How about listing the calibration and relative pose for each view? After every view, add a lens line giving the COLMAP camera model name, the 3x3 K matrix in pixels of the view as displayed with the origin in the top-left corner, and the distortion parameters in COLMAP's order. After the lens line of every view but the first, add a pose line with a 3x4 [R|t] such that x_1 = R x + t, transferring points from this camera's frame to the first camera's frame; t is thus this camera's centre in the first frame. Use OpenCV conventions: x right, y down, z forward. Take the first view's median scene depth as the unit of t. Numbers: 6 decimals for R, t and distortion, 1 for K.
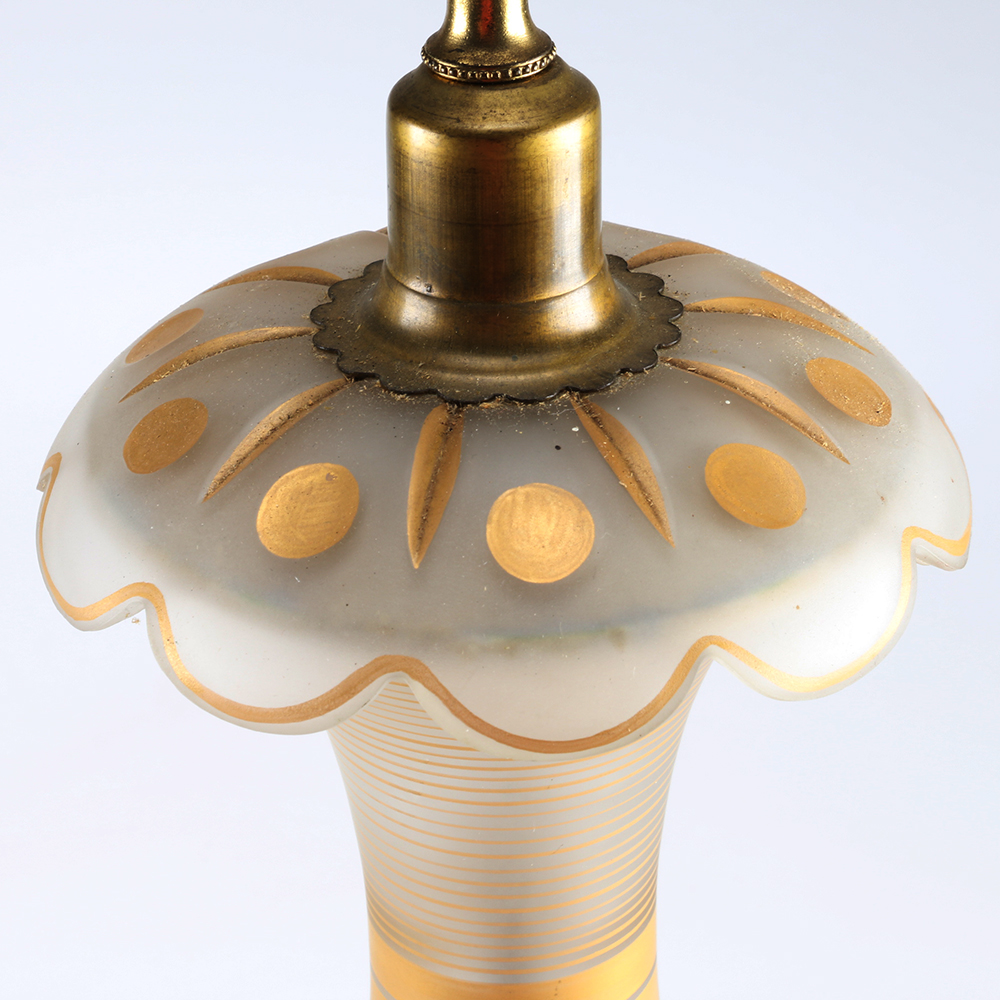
lens RADIAL K [[2694.9, 0, 500.0], [0, 2694.9, 500.0], [0, 0, 1]] dist [0.097391, 0.348658]
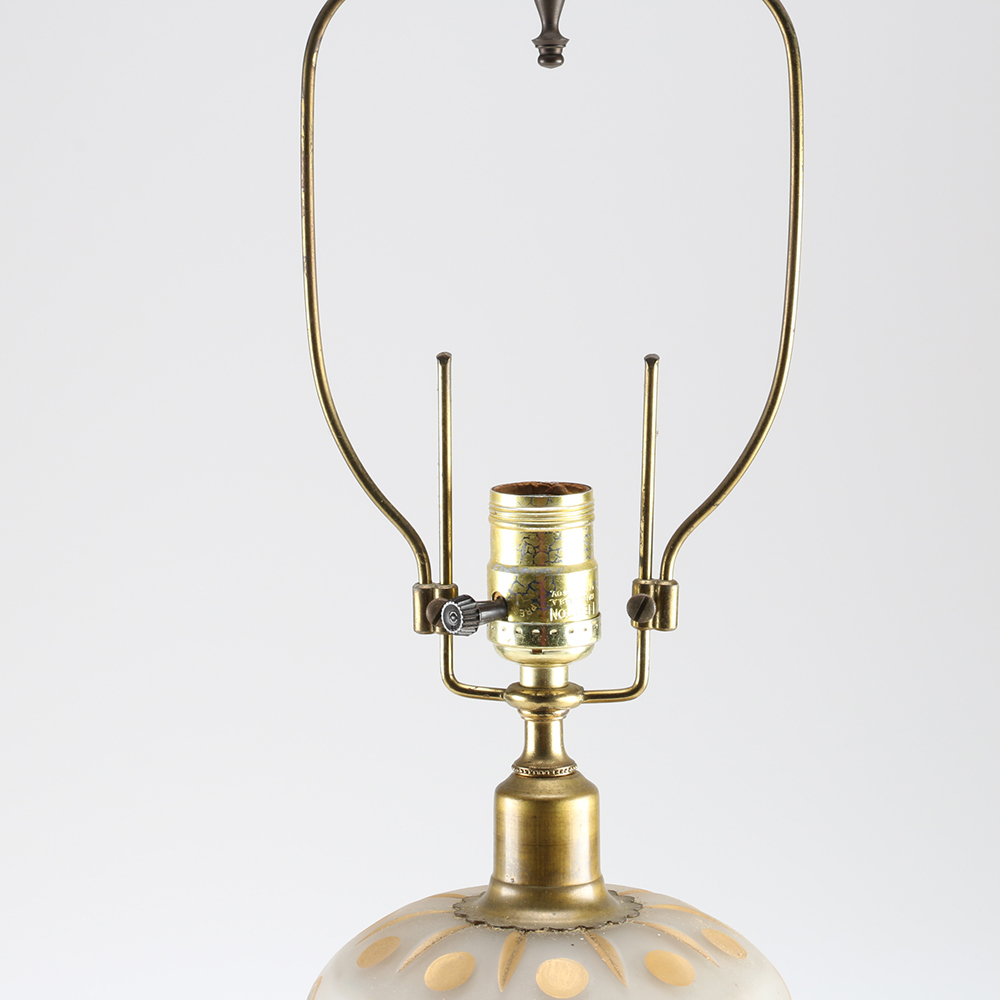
lens RADIAL K [[3452.3, 0, 500.0], [0, 3452.3, 500.0], [0, 0, 1]] dist [0.100634, 1.637991]
pose [[0.998781, 0.011566, -0.047978, 0.087347], [-0.029829, 0.915959, -0.400161, 0.714431], [0.039318, 0.401104, 0.915188, -1.520108]]
